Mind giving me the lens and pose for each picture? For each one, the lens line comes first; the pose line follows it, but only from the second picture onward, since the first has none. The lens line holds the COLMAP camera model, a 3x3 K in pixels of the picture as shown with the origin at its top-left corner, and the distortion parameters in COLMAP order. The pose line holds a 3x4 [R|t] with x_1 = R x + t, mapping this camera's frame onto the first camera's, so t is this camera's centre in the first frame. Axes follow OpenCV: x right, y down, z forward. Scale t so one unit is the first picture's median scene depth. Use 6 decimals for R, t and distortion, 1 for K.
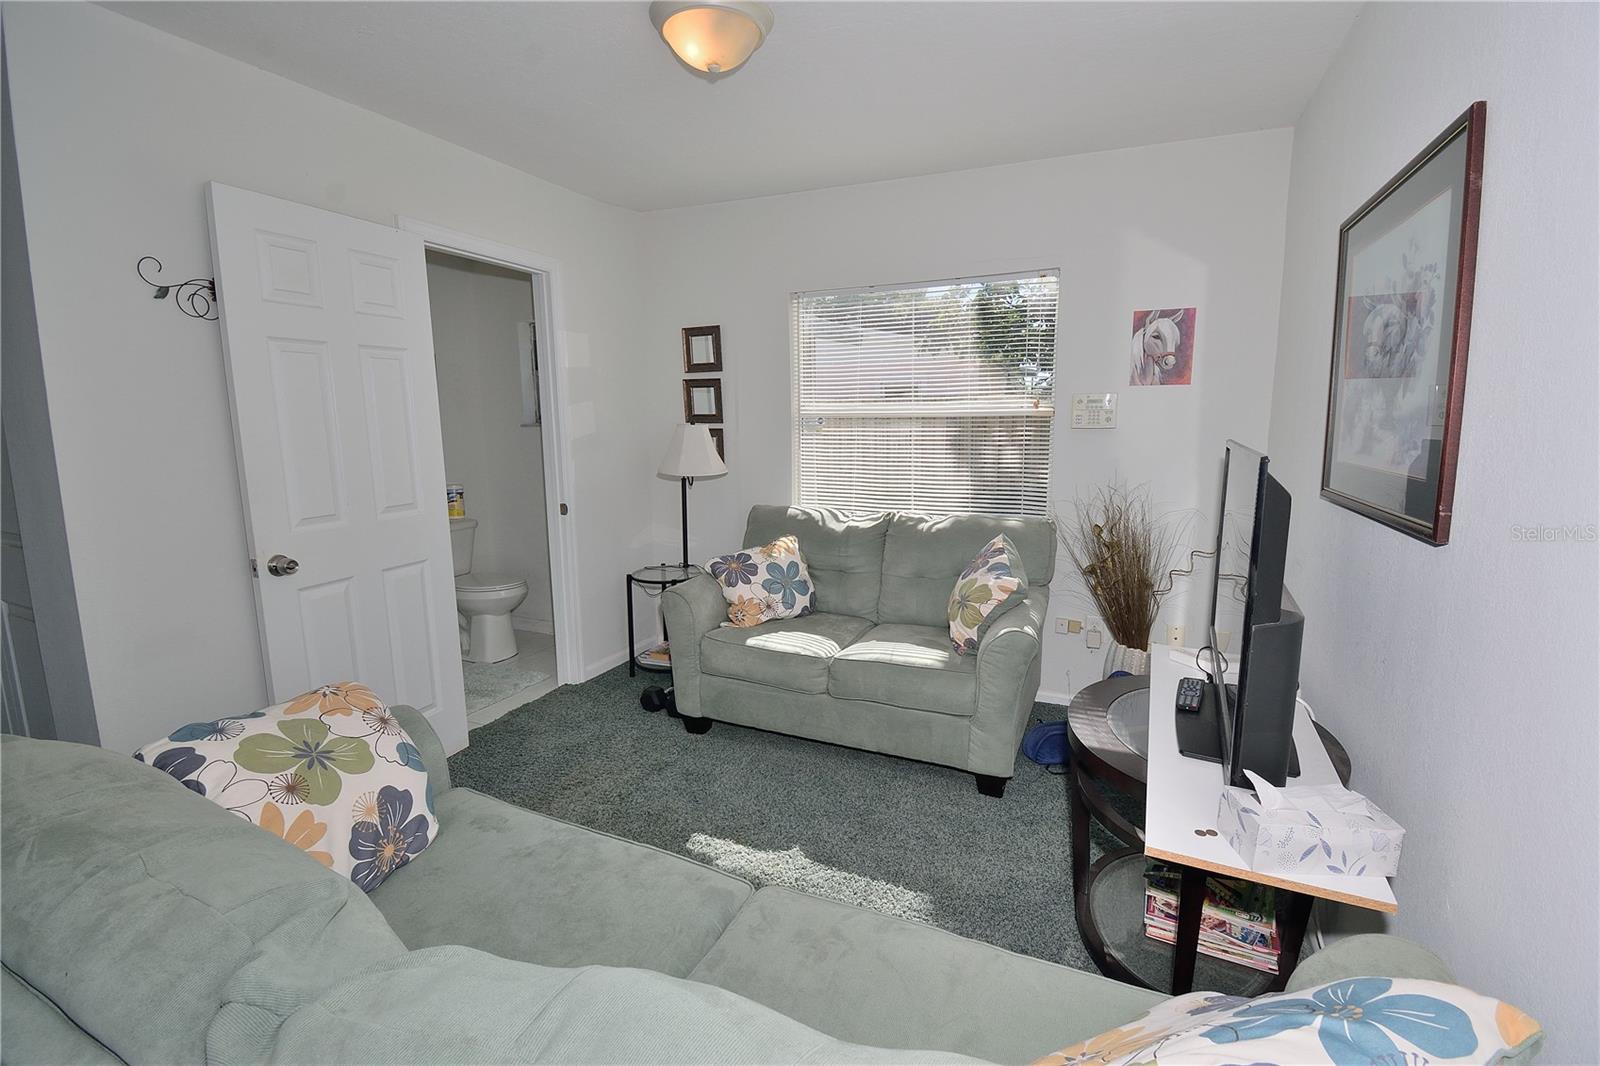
lens RADIAL K [[696.9, 0, 799.3], [0, 696.9, 535.0], [0, 0, 1]] dist [0.001880, -0.022005]
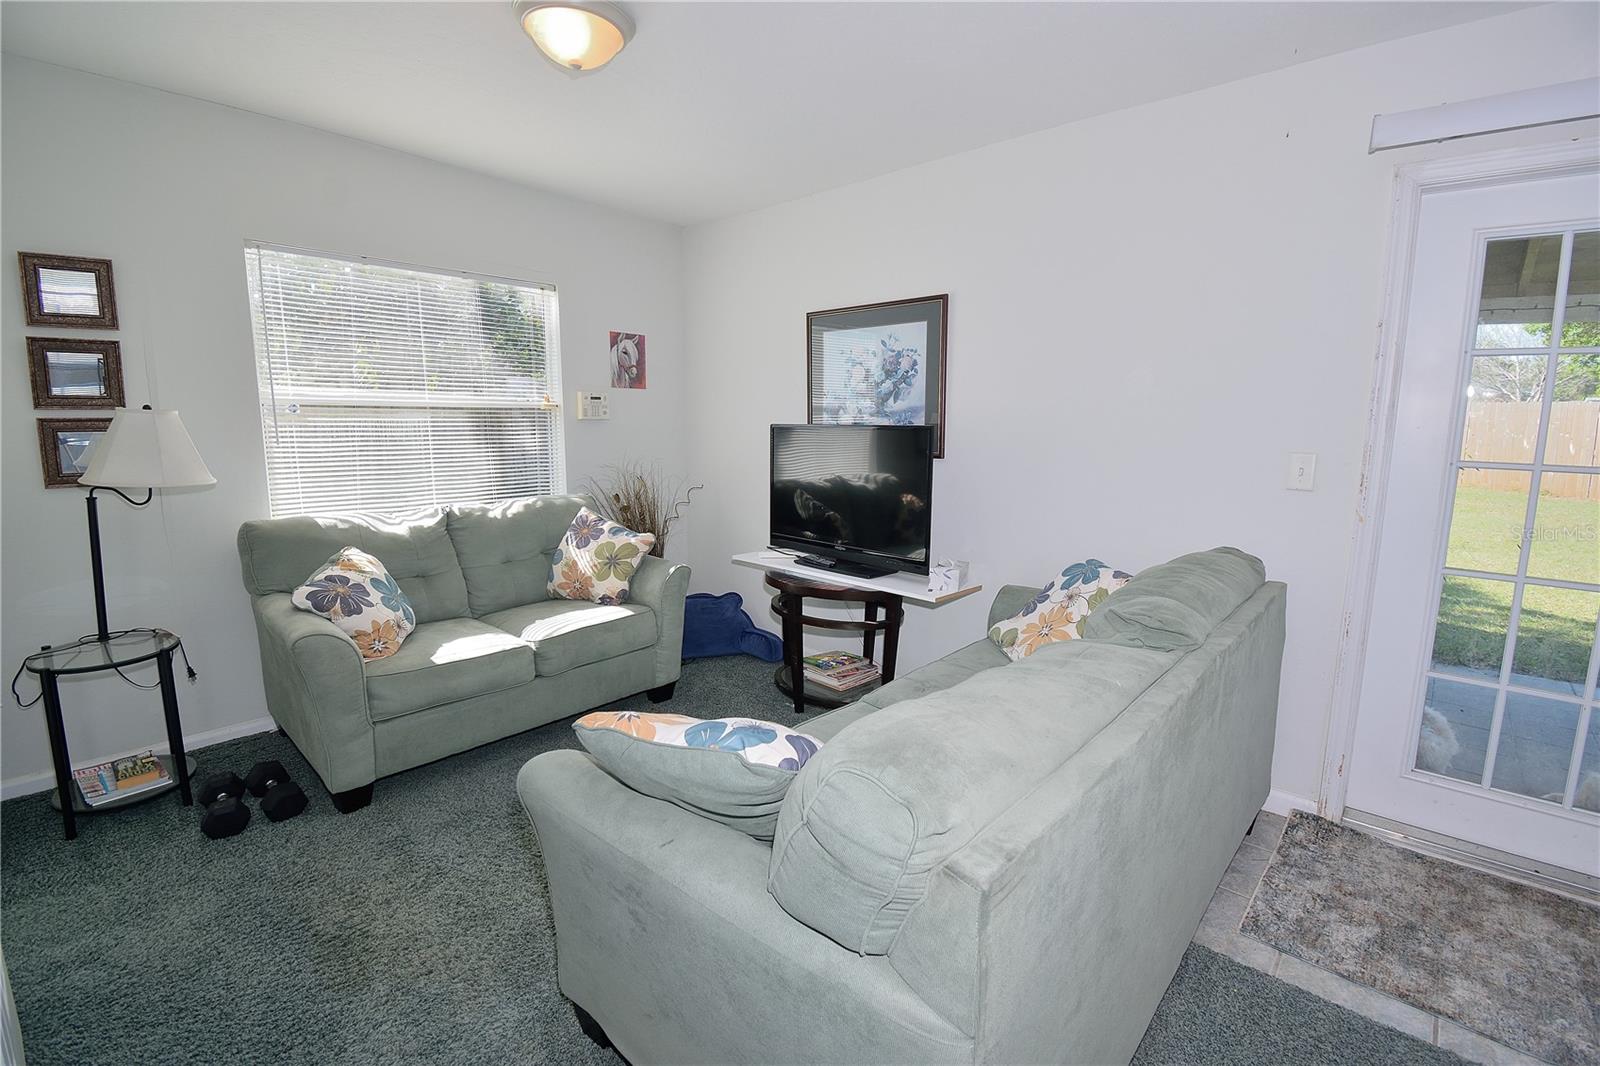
lens RADIAL K [[706.0, 0, 799.7], [0, 706.0, 528.5], [0, 0, 1]] dist [0.020892, -0.018093]
pose [[0.312162, -0.136960, 0.940105, -0.711703], [0.148640, 0.984408, 0.094058, -0.024053], [-0.938329, 0.110375, 0.327653, 0.254144]]
